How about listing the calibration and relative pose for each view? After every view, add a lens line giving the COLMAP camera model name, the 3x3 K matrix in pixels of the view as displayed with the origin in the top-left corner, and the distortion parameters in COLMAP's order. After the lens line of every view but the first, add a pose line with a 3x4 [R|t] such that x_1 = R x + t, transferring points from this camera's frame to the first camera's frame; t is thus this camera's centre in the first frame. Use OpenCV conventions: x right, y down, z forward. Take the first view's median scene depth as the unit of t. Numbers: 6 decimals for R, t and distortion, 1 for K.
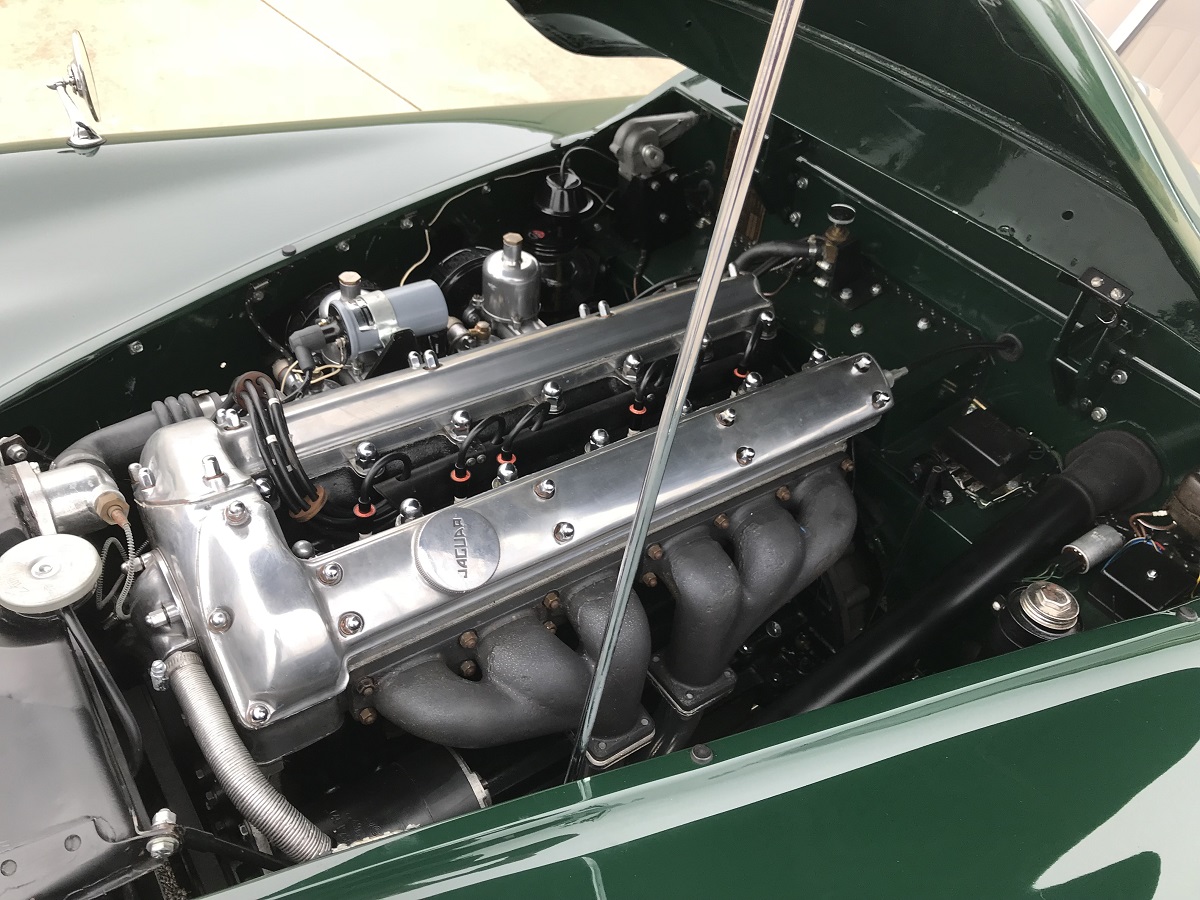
lens RADIAL K [[975.1, 0, 601.6], [0, 975.1, 445.5], [0, 0, 1]] dist [-0.000610, -0.013666]
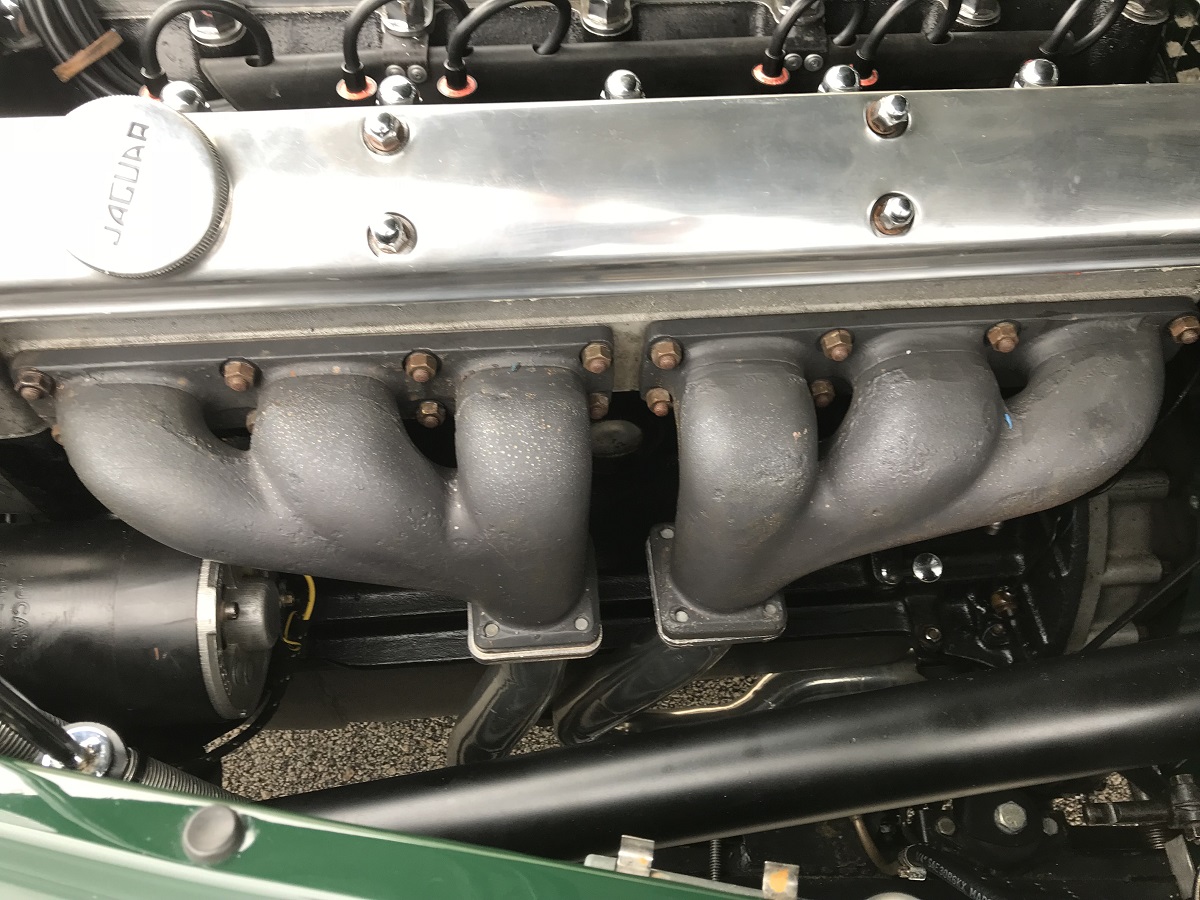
lens RADIAL K [[975.1, 0, 595.4], [0, 975.1, 451.5], [0, 0, 1]] dist [-0.000610, -0.013666]
pose [[0.862051, 0.379996, -0.335367, 0.216252], [-0.281533, 0.909256, 0.306584, 0.010694], [0.421435, -0.169874, 0.890806, 0.528144]]
